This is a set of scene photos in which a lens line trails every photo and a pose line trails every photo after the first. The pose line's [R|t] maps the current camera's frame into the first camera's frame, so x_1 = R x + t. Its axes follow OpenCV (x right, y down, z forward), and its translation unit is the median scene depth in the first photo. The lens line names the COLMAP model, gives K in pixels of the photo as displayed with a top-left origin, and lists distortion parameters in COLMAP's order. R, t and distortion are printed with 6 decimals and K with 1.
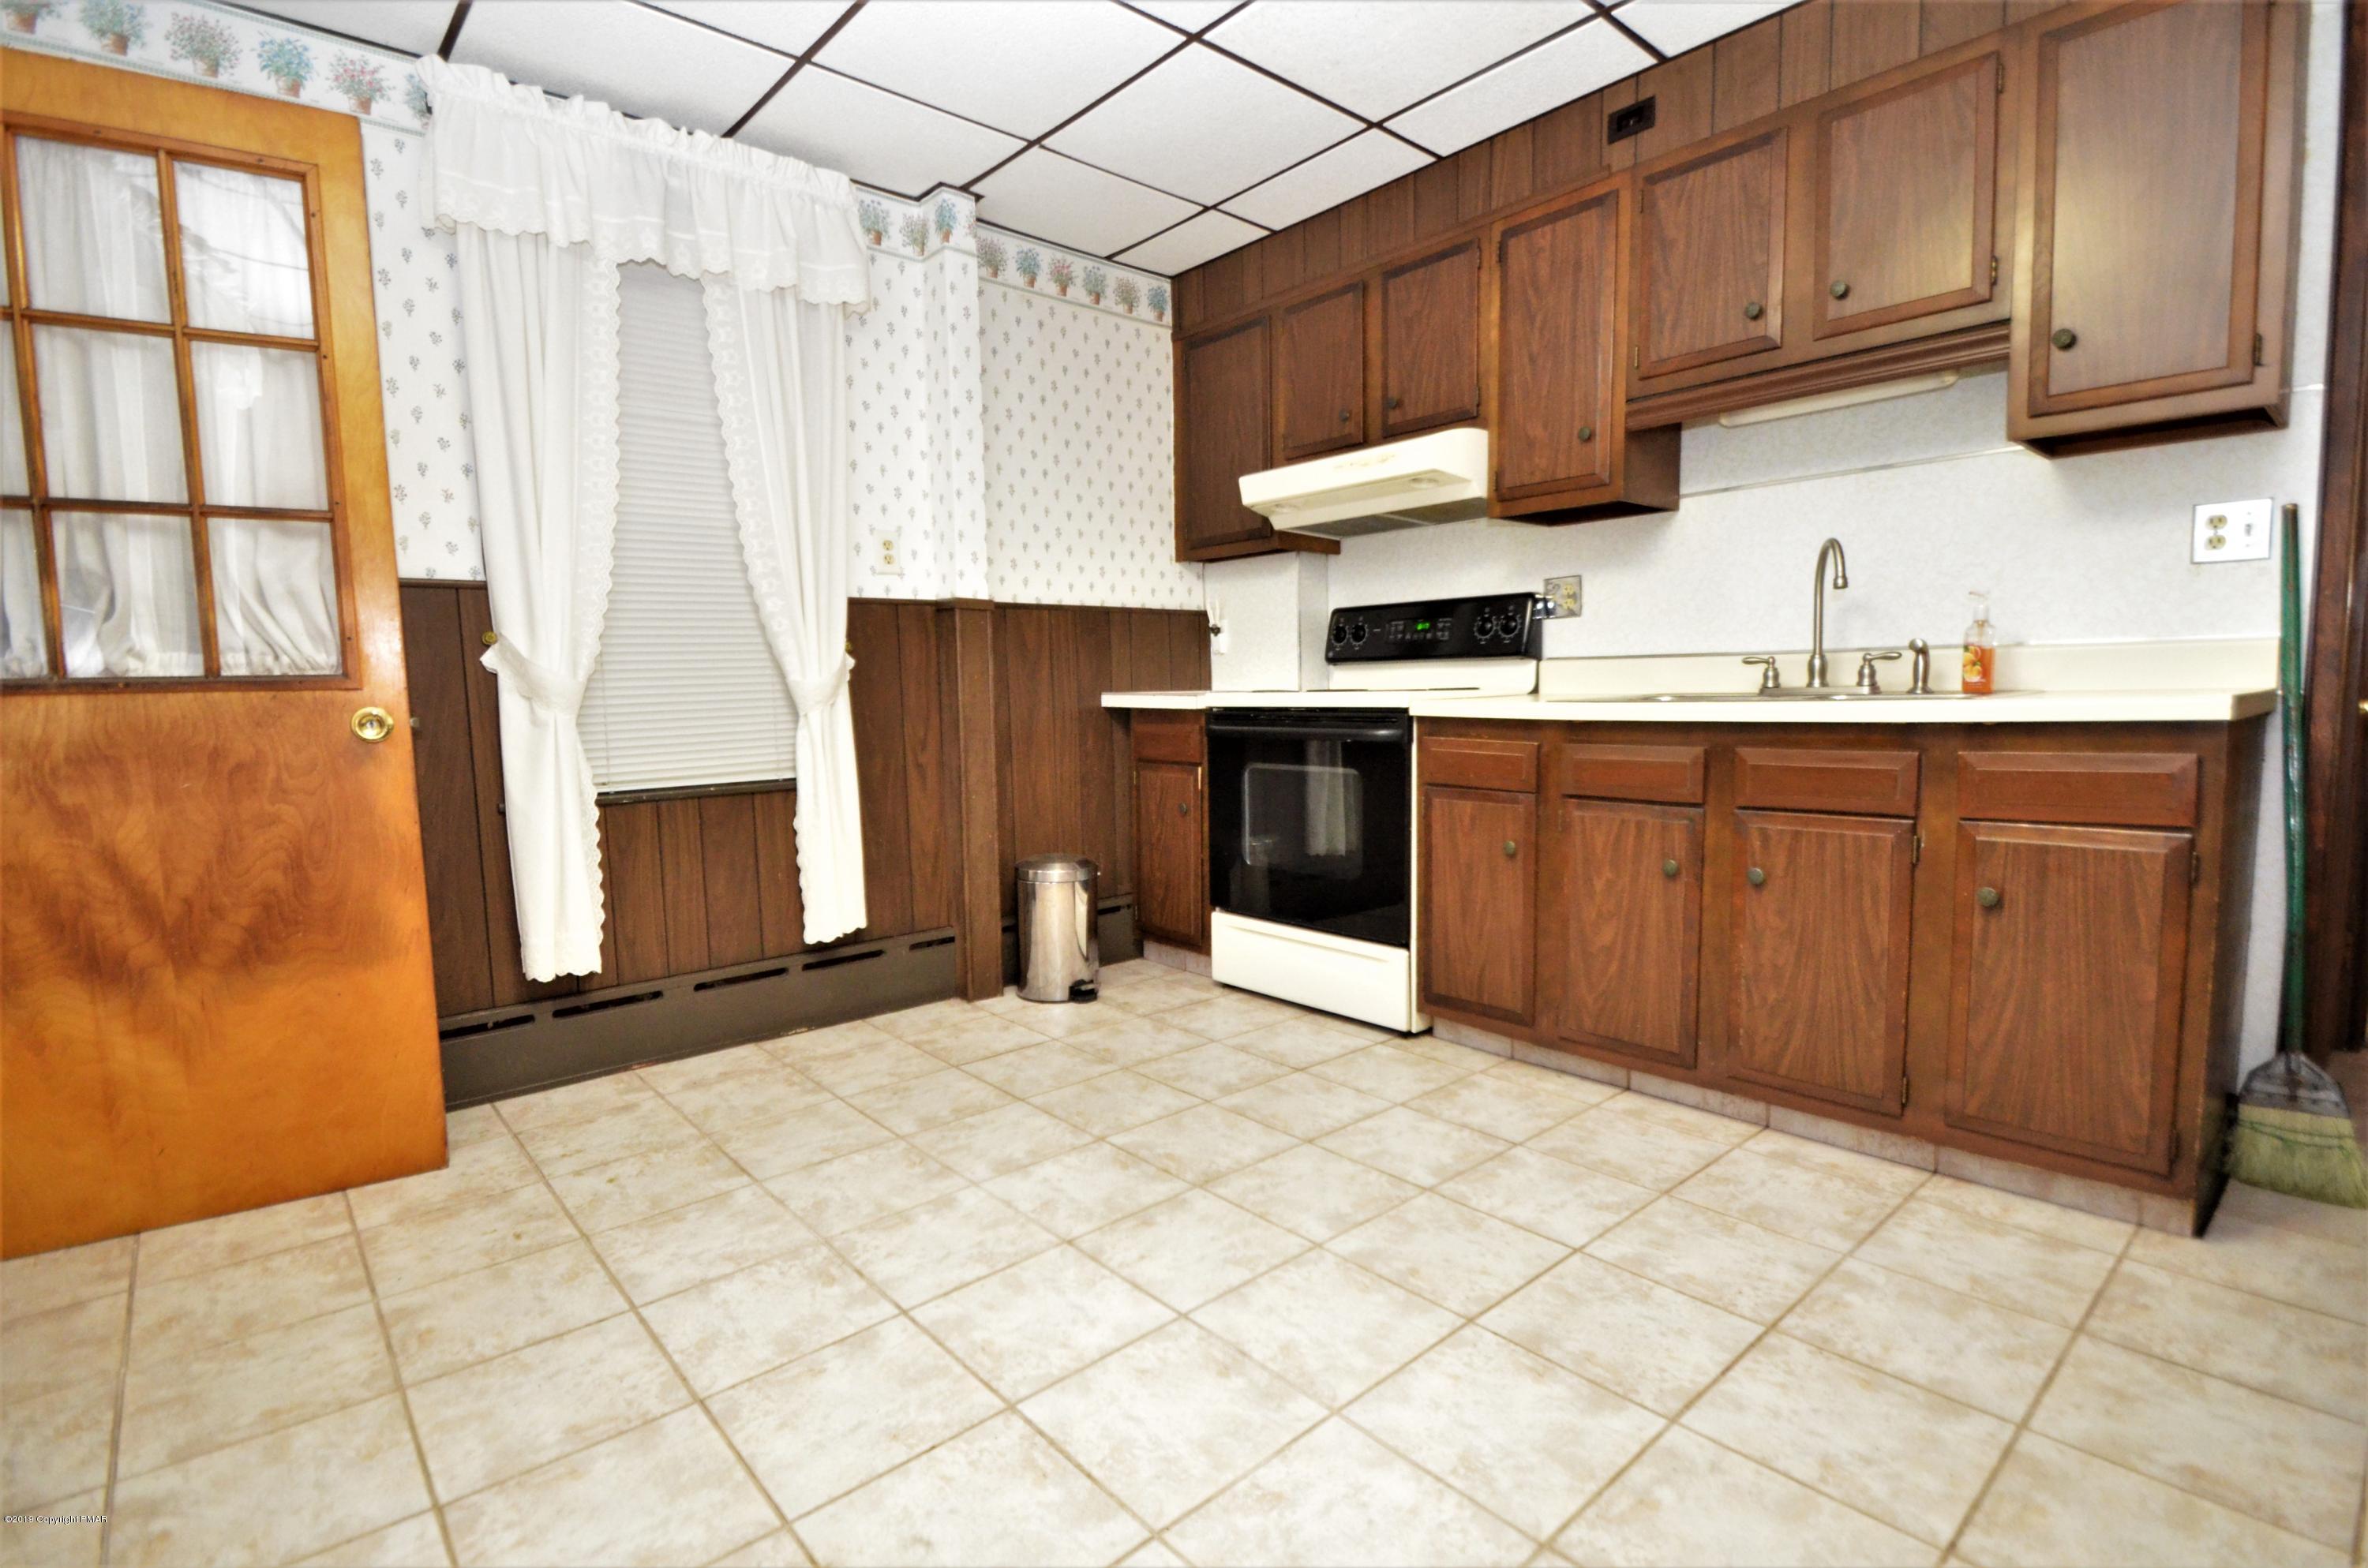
lens RADIAL K [[1102.8, 0, 1184.0], [0, 1102.8, 784.0], [0, 0, 1]] dist [-0.002056, -0.000719]
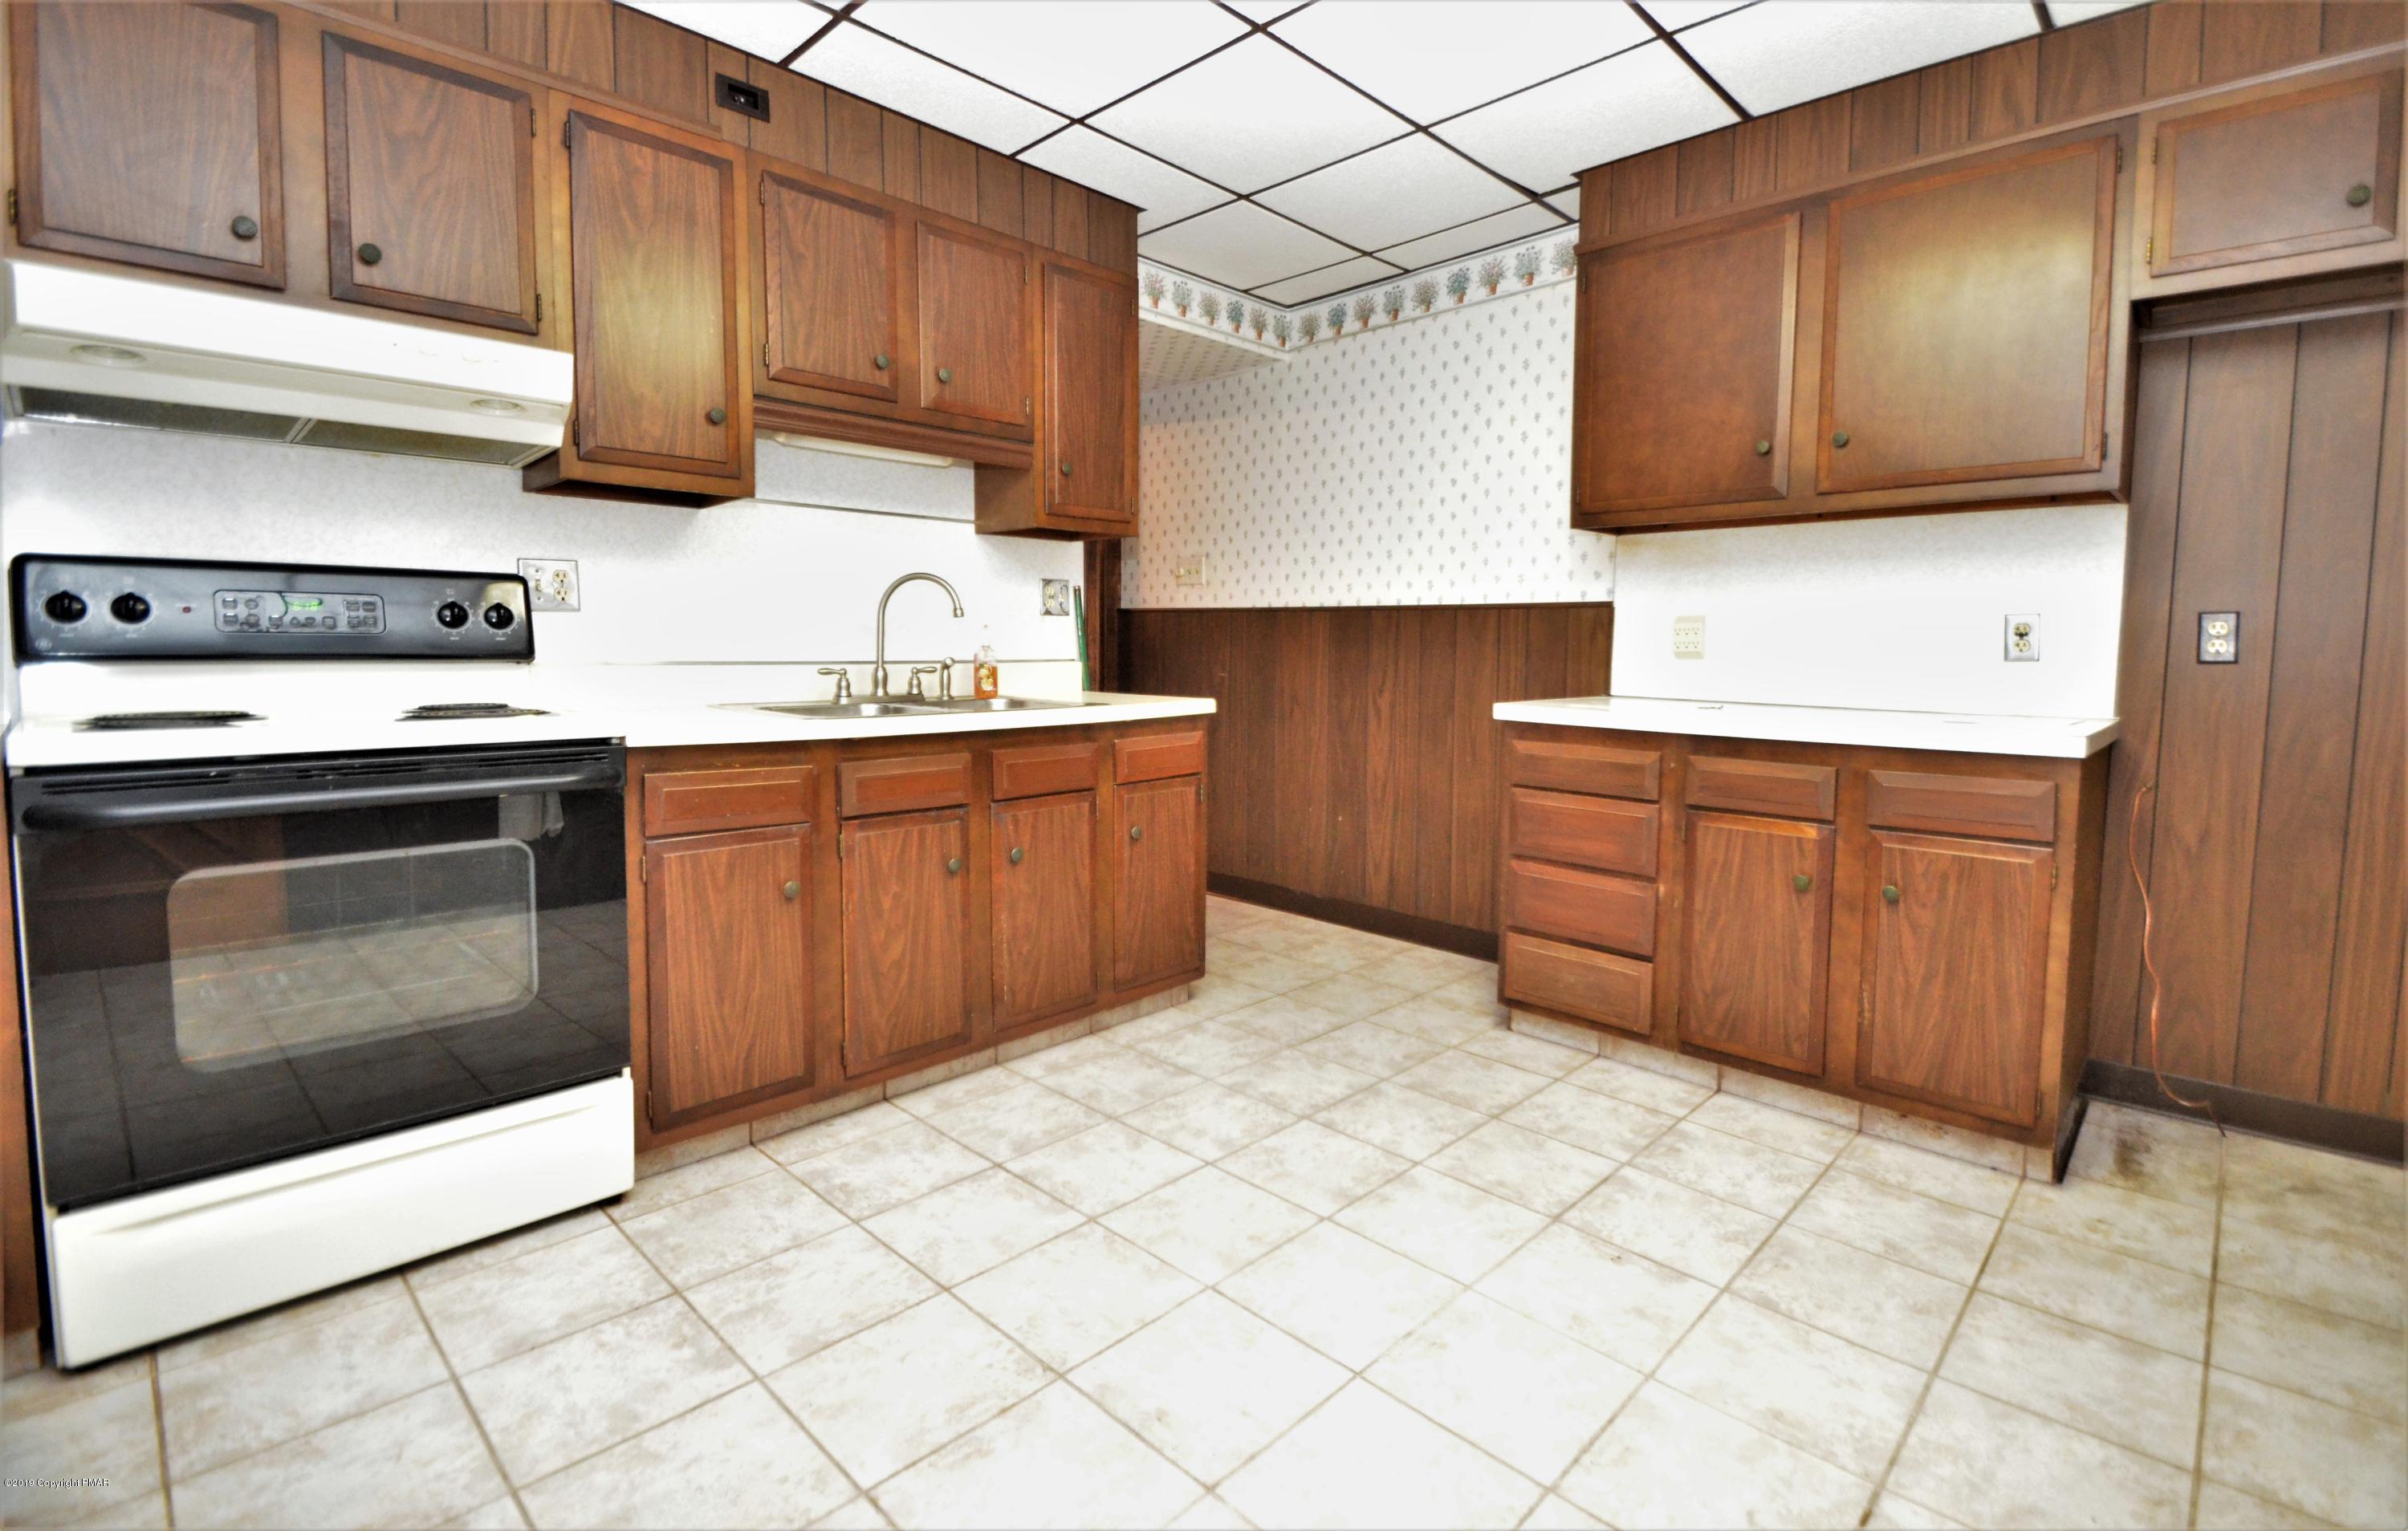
lens RADIAL K [[1102.0, 0, 1206.6], [0, 1102.0, 708.1], [0, 0, 1]] dist [-0.003285, -0.000780]
pose [[-0.085773, -0.039559, 0.995529, -0.641382], [0.082225, 0.995522, 0.046643, -0.106512], [-0.992916, 0.085858, -0.082136, 0.805682]]
